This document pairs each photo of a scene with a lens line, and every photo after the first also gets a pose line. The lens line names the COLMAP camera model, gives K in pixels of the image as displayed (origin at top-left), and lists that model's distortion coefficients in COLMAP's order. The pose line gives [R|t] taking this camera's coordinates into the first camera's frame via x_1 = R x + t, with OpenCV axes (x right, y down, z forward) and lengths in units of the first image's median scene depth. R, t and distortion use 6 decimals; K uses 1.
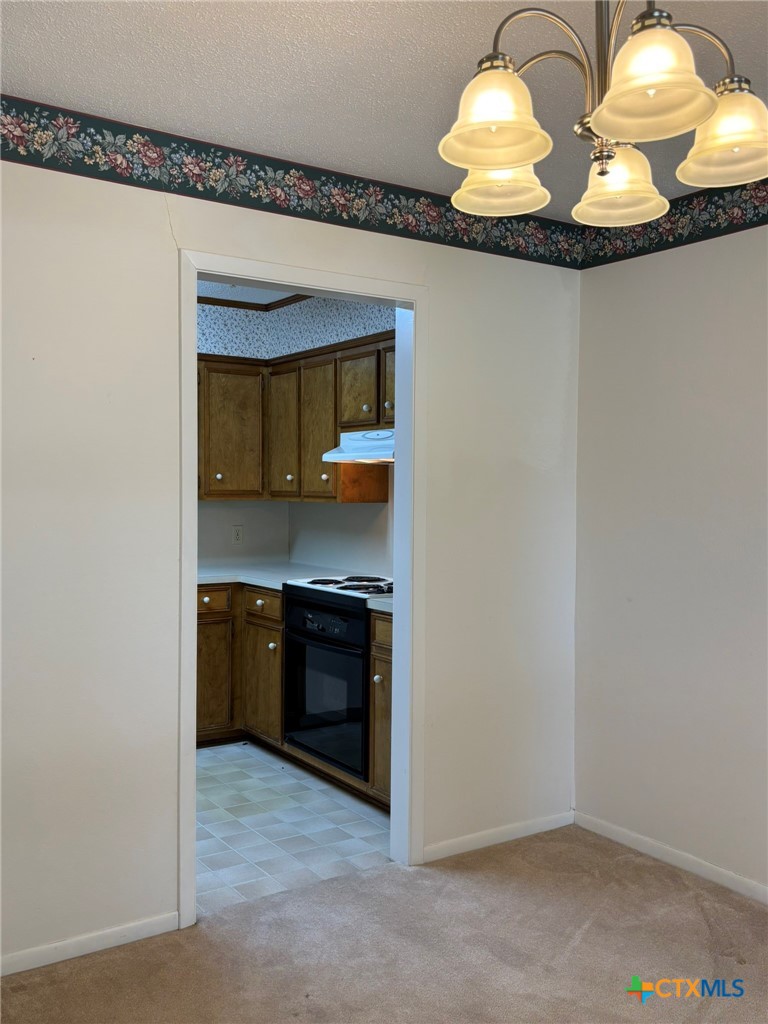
lens RADIAL K [[939.1, 0, 387.2], [0, 939.1, 503.7], [0, 0, 1]] dist [0.033166, 0.000000]
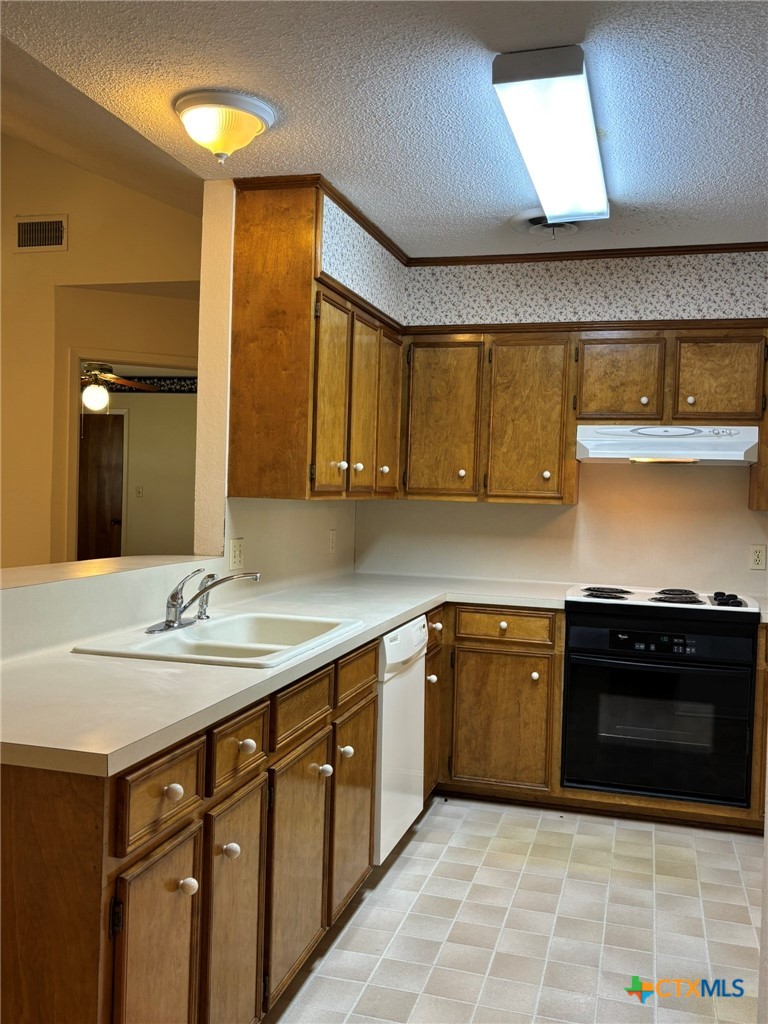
lens RADIAL K [[939.1, 0, 389.0], [0, 939.1, 517.3], [0, 0, 1]] dist [0.033166, 0.000000]
pose [[0.763121, -0.002554, 0.646251, -0.772298], [-0.014361, 0.999678, 0.020909, -0.005392], [-0.646096, -0.025237, 0.762839, 0.452430]]
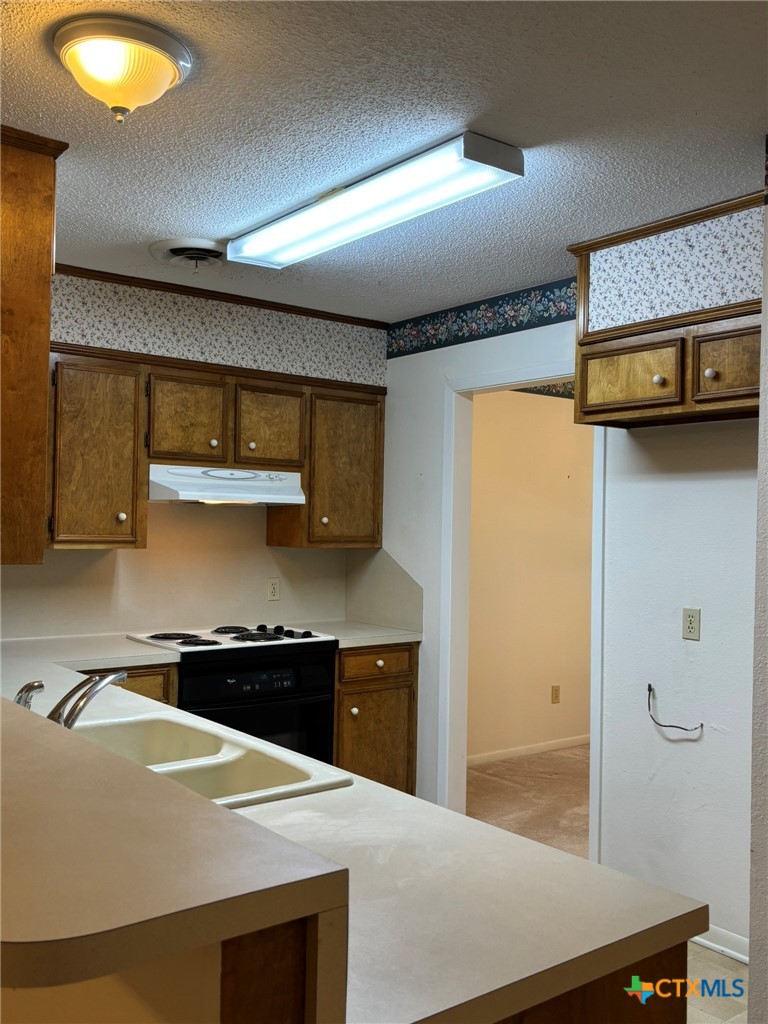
lens RADIAL K [[939.1, 0, 388.7], [0, 939.1, 521.1], [0, 0, 1]] dist [0.033166, 0.000000]
pose [[-0.083285, -0.005192, 0.996512, -0.915108], [-0.005400, 0.999974, 0.004758, -0.031131], [-0.996511, -0.004985, -0.083311, 0.881590]]
